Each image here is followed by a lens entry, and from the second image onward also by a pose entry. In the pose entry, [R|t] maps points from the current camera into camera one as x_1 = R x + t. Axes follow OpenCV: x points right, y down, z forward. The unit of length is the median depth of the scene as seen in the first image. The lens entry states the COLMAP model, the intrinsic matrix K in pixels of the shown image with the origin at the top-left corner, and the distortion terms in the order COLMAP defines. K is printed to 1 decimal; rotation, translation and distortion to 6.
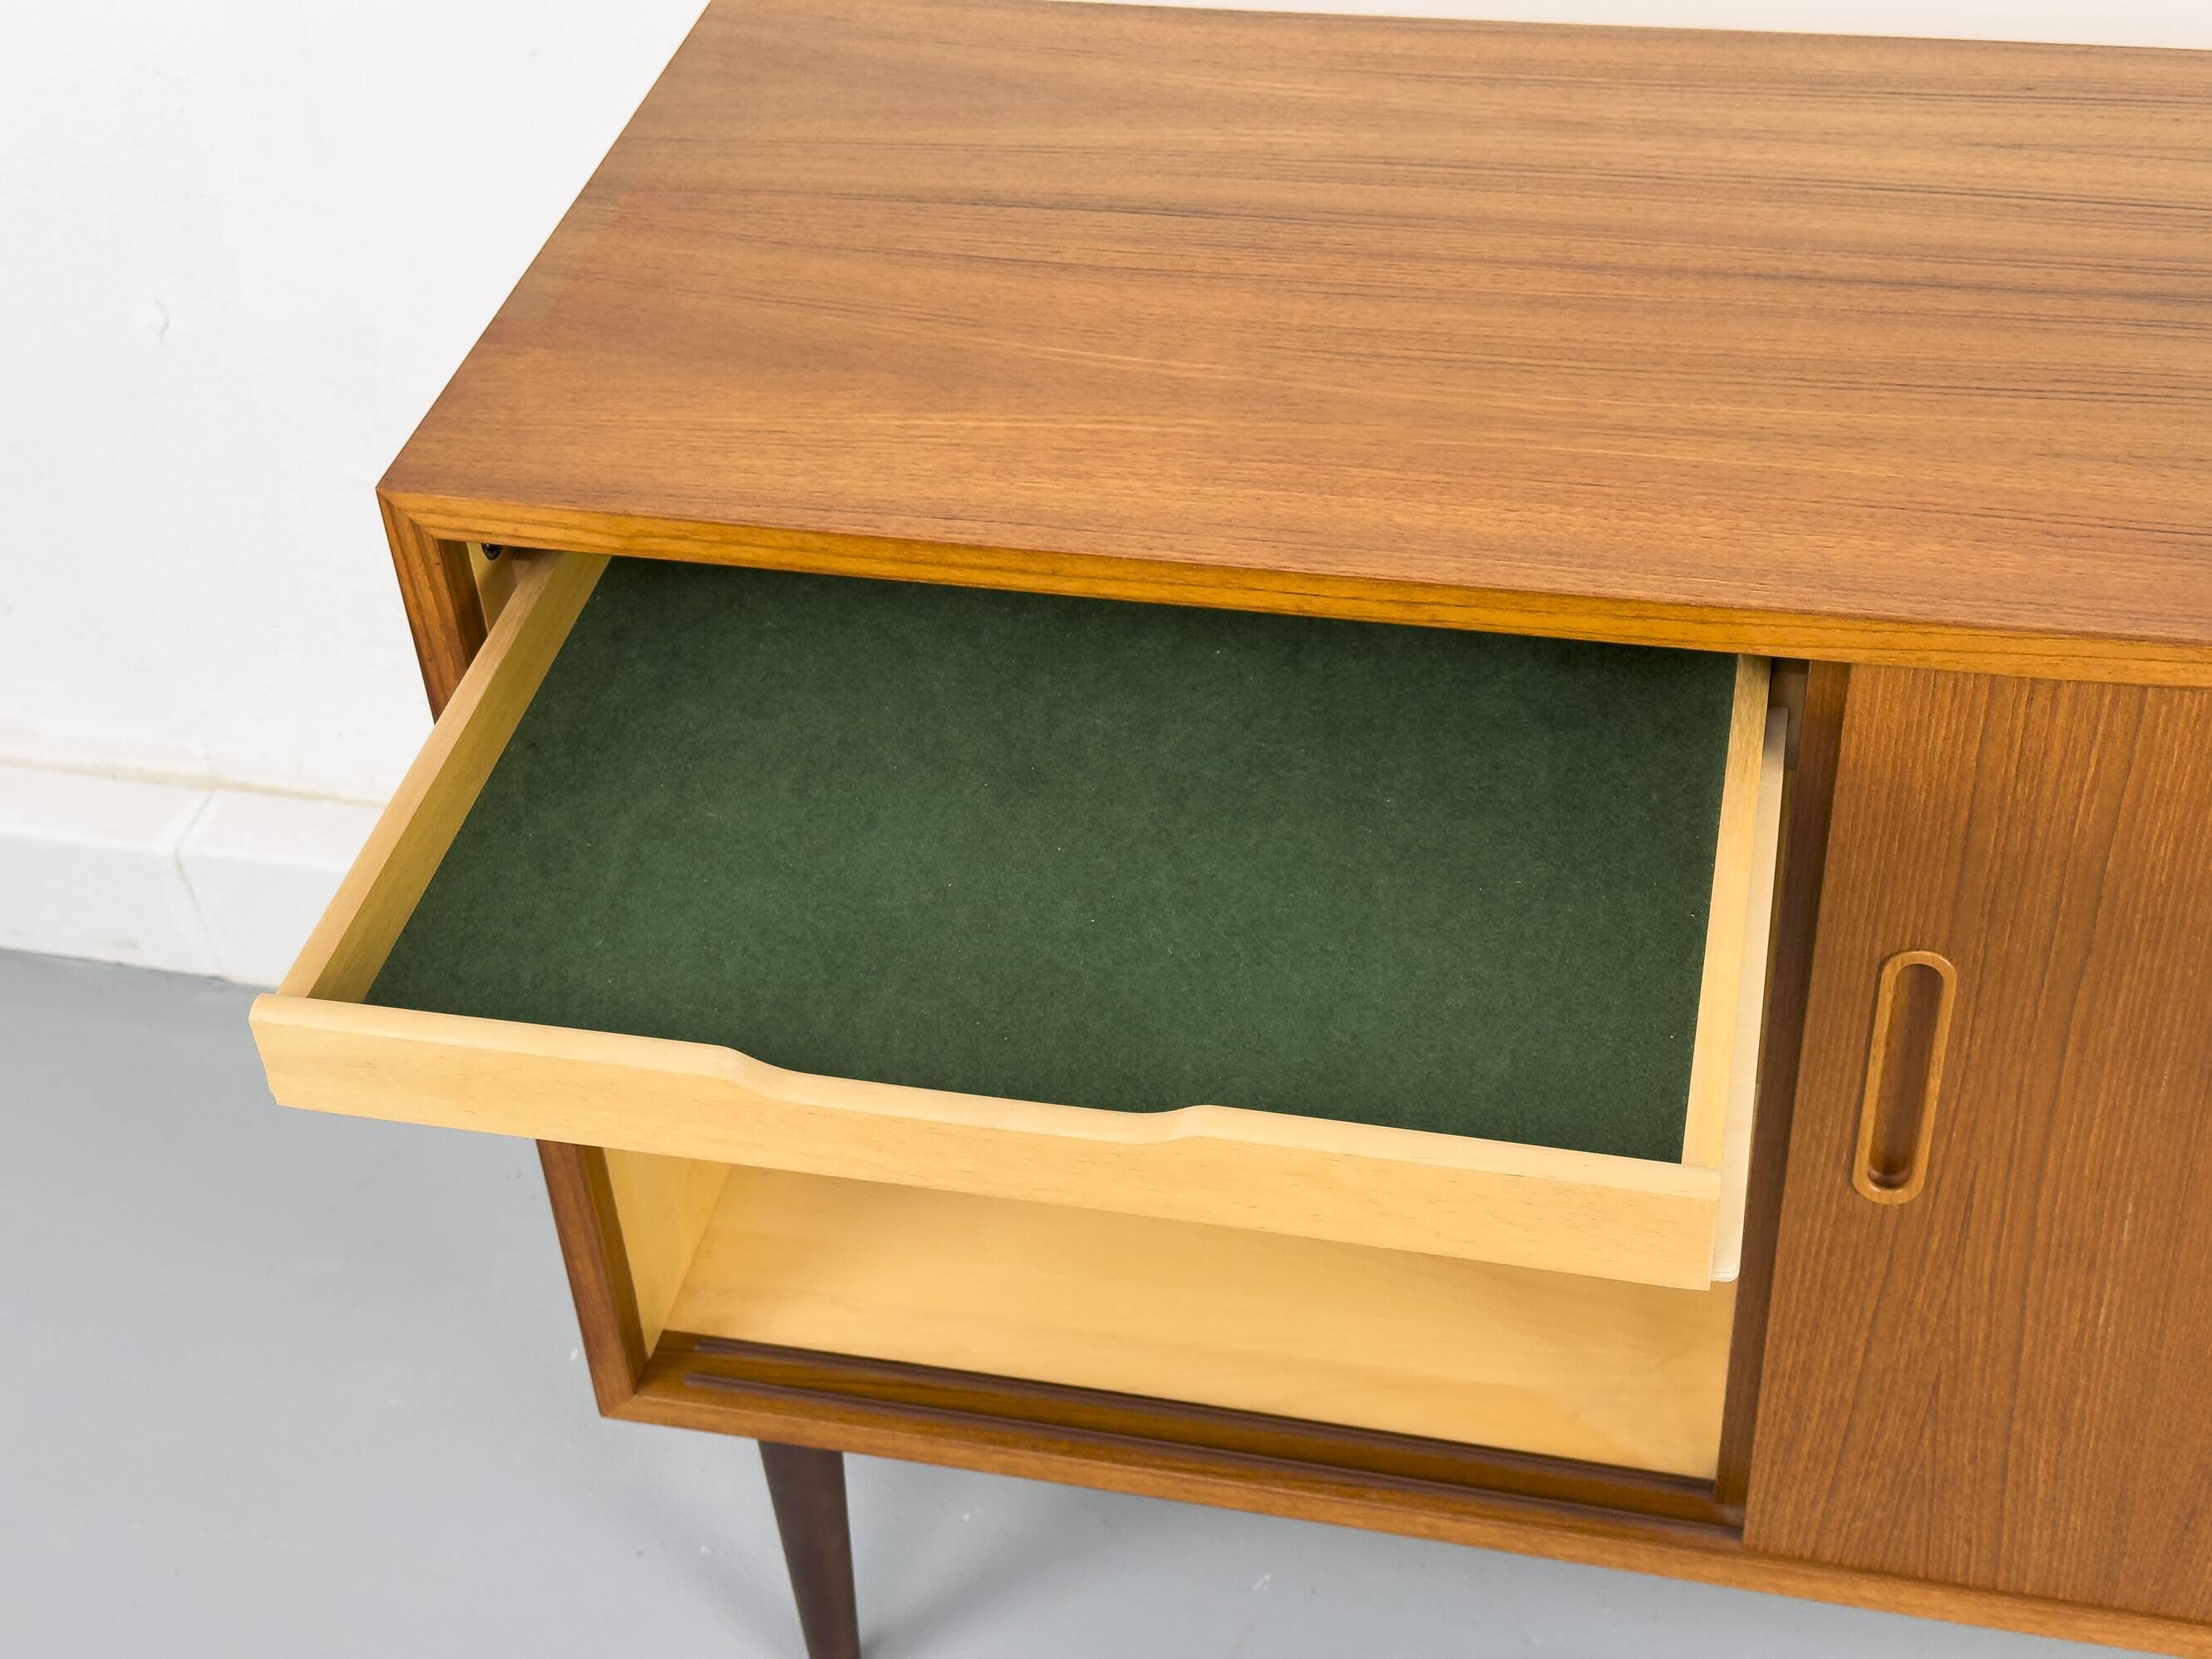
lens RADIAL K [[3086.4, 0, 1096.1], [0, 3086.4, 831.5], [0, 0, 1]] dist [0.178510, -0.341277]
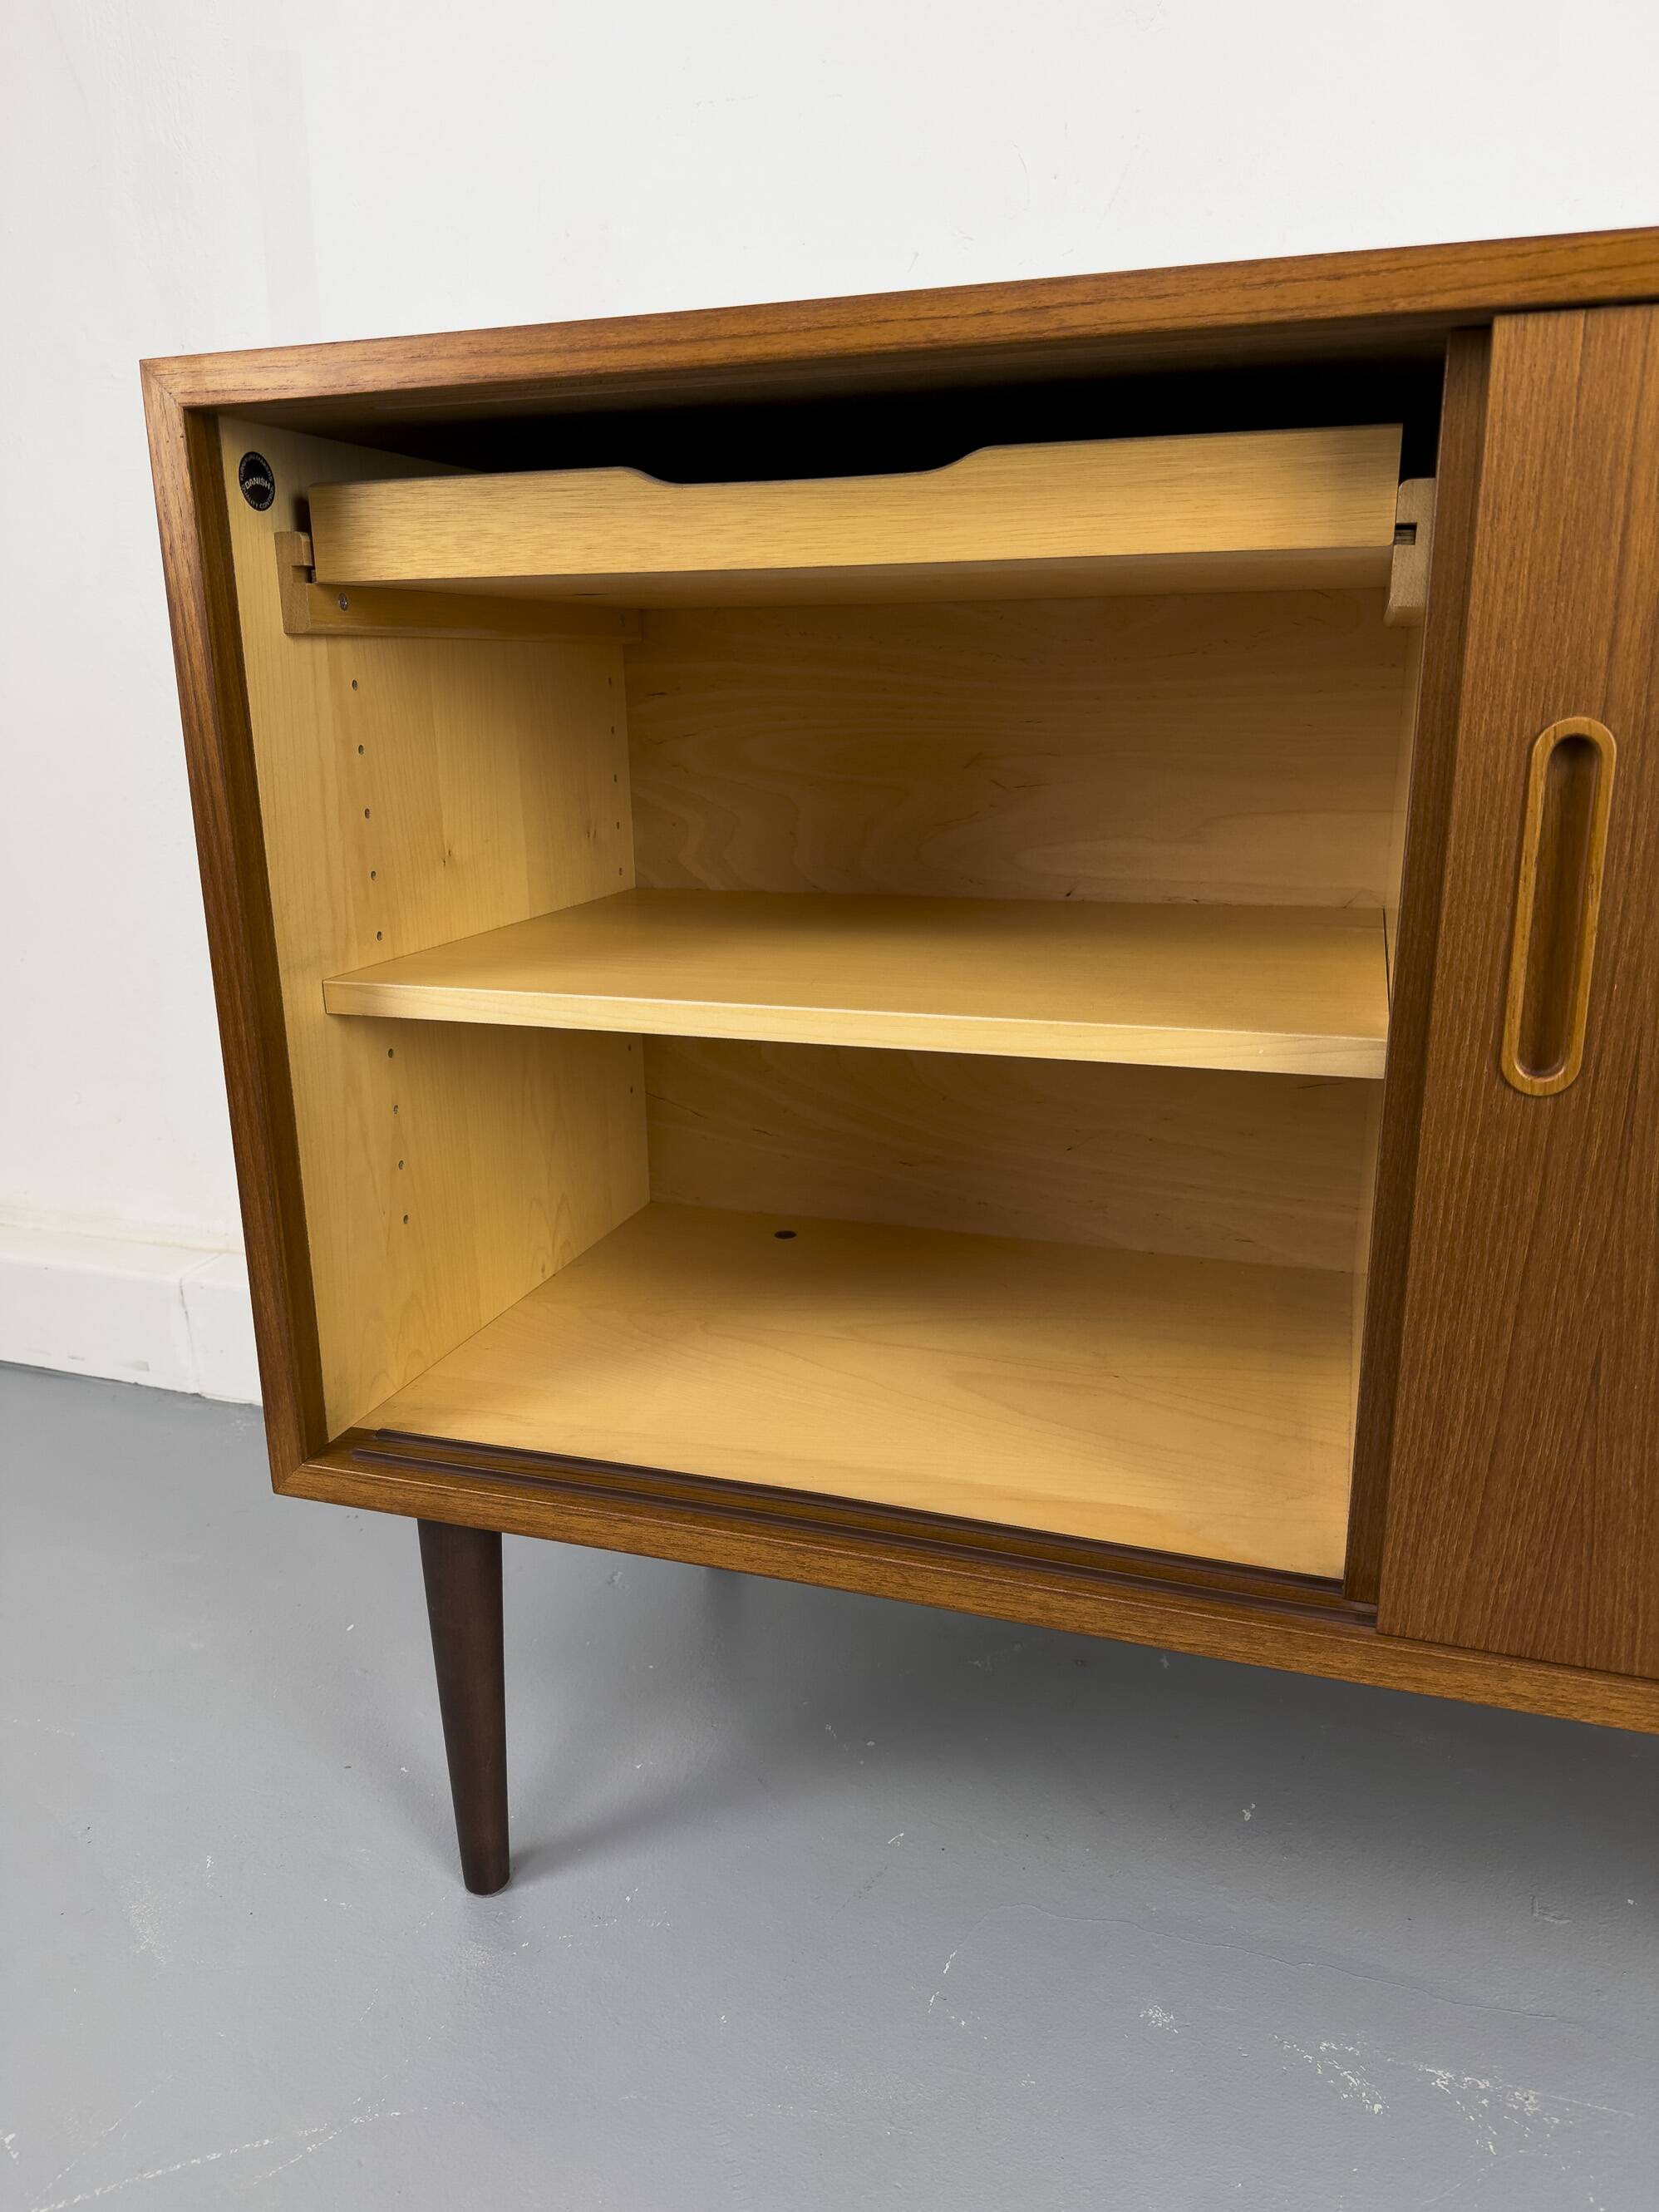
lens RADIAL K [[1586.4, 0, 820.9], [0, 1586.4, 1108.7], [0, 0, 1]] dist [0.002977, -0.009186]
pose [[0.993907, 0.065399, -0.088723, 0.080191], [-0.096109, 0.908296, -0.407138, 0.321722], [0.053960, 0.413185, 0.909047, 0.541087]]
